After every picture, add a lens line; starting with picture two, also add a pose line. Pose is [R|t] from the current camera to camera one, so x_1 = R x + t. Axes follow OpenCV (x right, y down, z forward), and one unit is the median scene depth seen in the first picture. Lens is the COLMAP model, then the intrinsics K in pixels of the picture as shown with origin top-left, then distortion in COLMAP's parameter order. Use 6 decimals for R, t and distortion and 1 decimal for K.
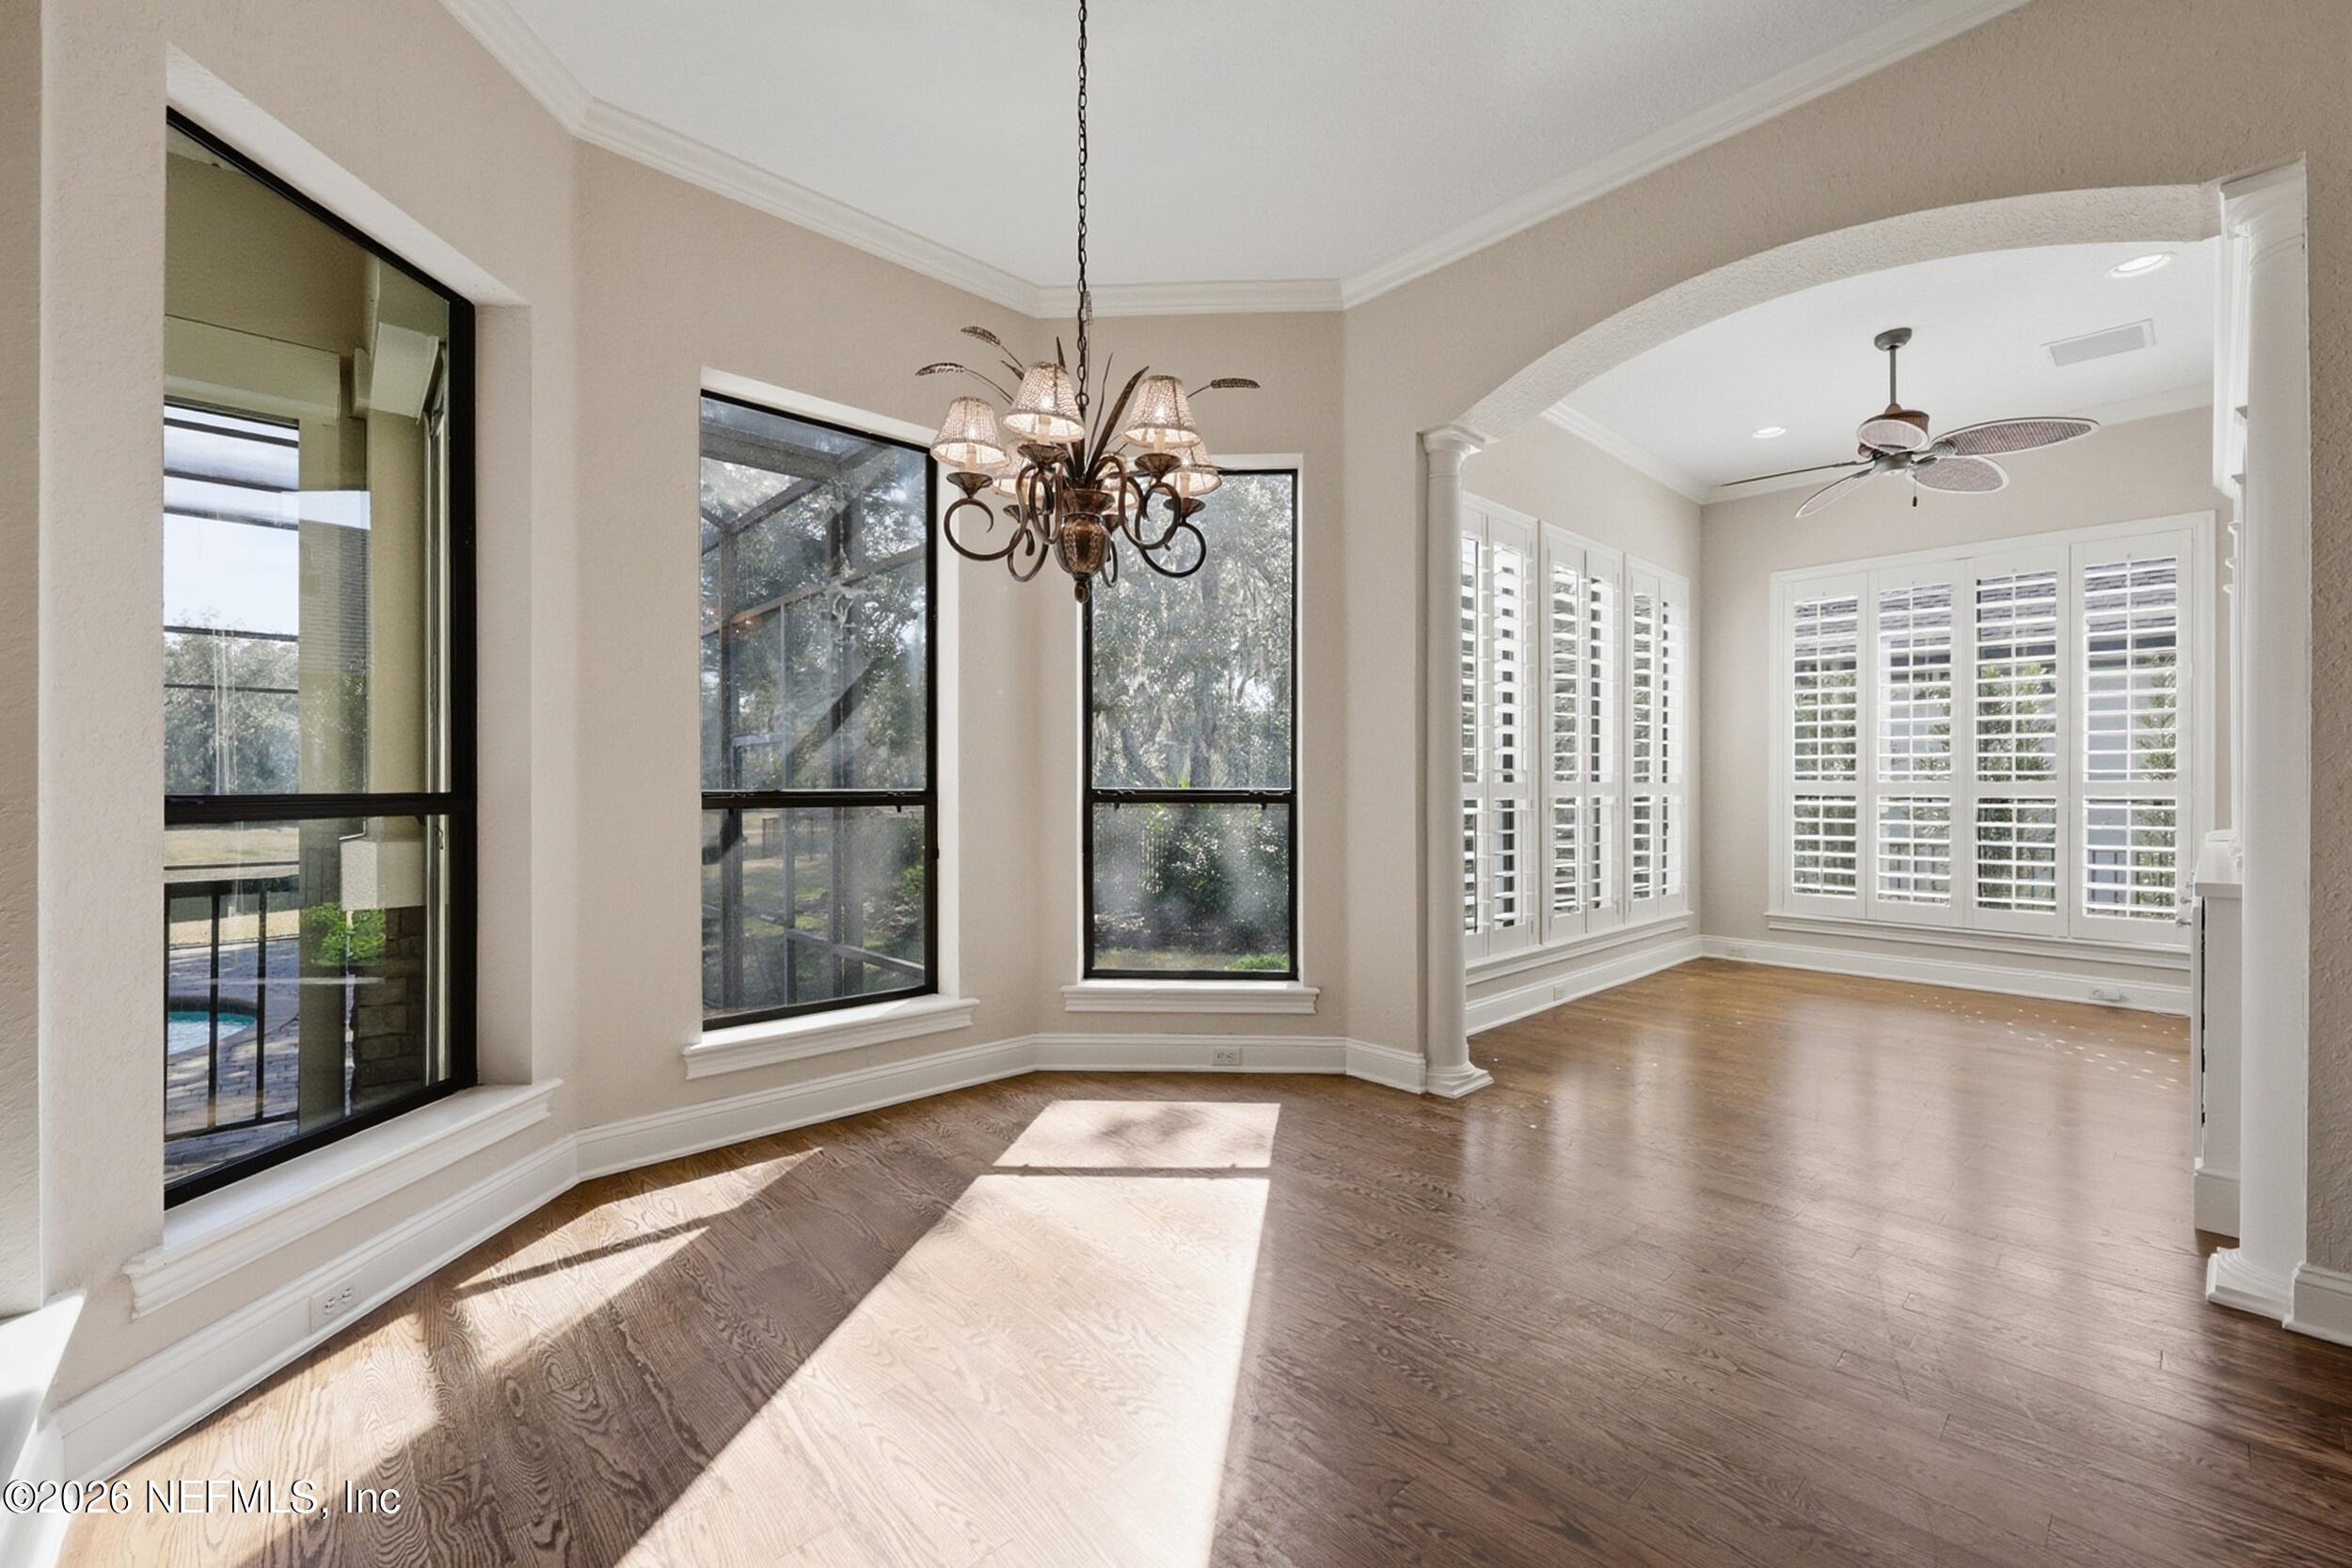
lens RADIAL K [[968.7, 0, 1171.4], [0, 968.7, 786.4], [0, 0, 1]] dist [0.002190, 0.000021]
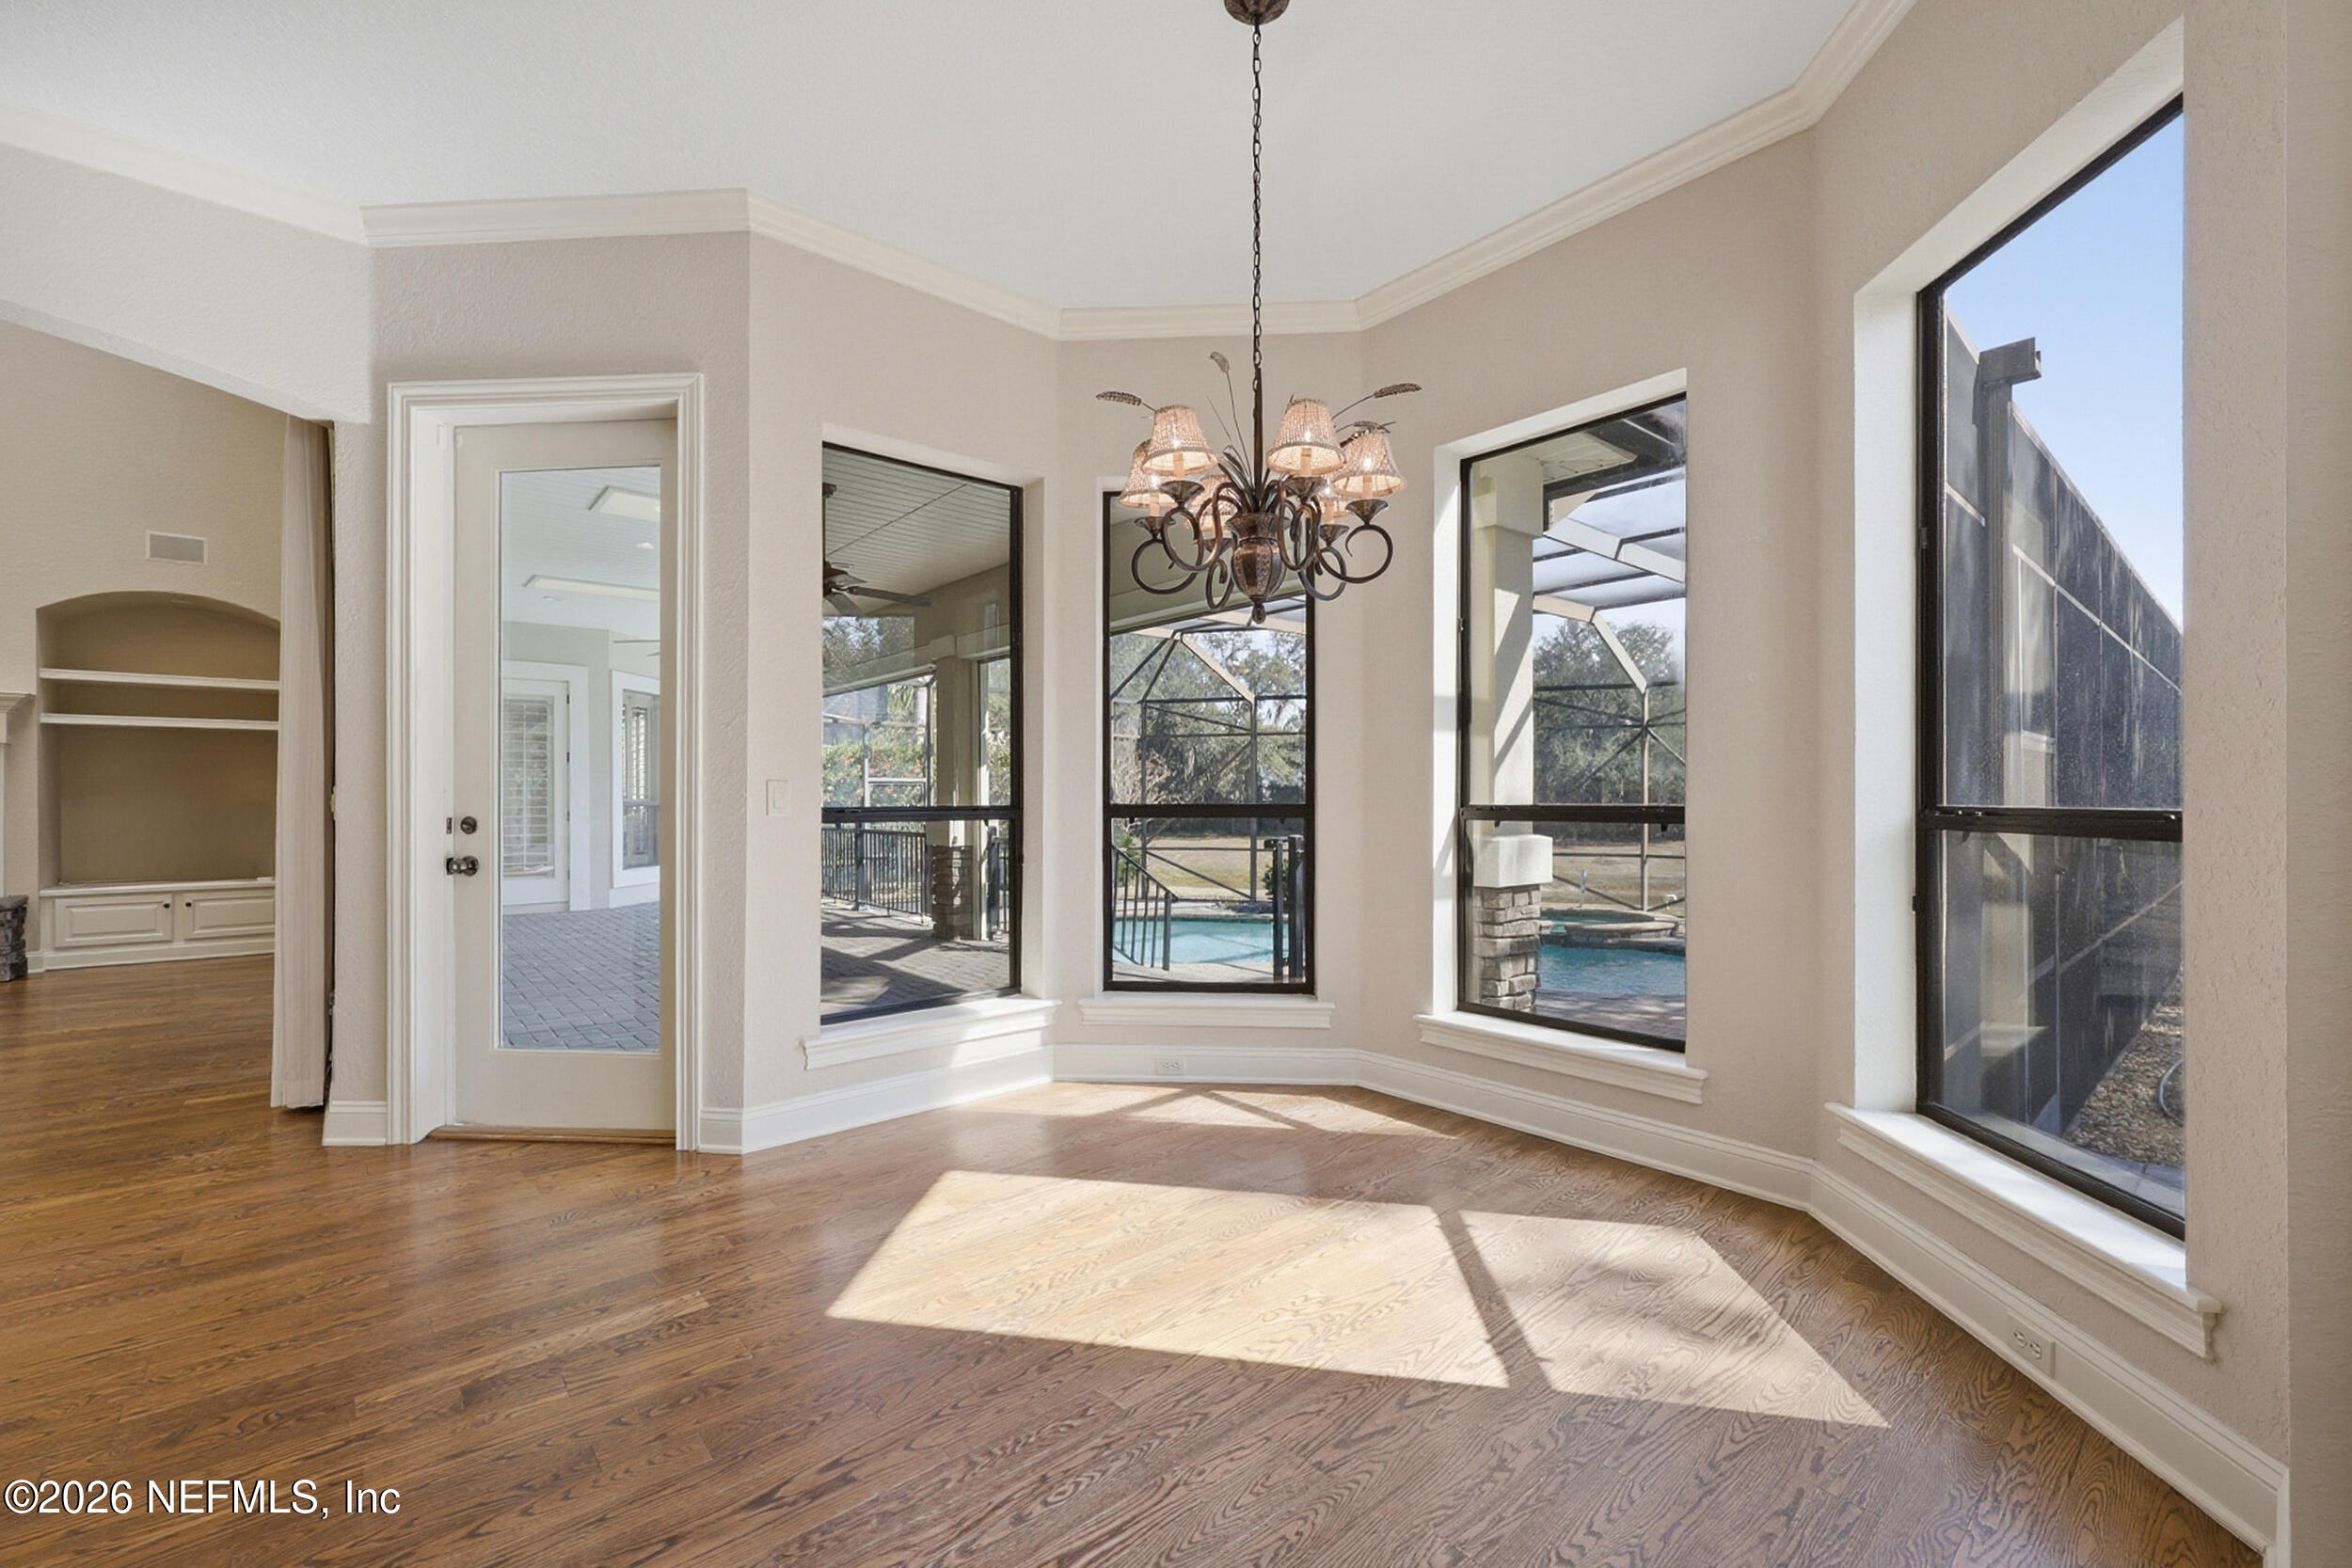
lens RADIAL K [[971.7, 0, 1172.3], [0, 971.7, 793.9], [0, 0, 1]] dist [0.002601, -0.000084]
pose [[-0.041620, -0.003087, -0.999129, 0.741271], [0.003306, 0.999989, -0.003228, 0.000043], [0.999128, -0.003437, -0.041610, 0.766412]]
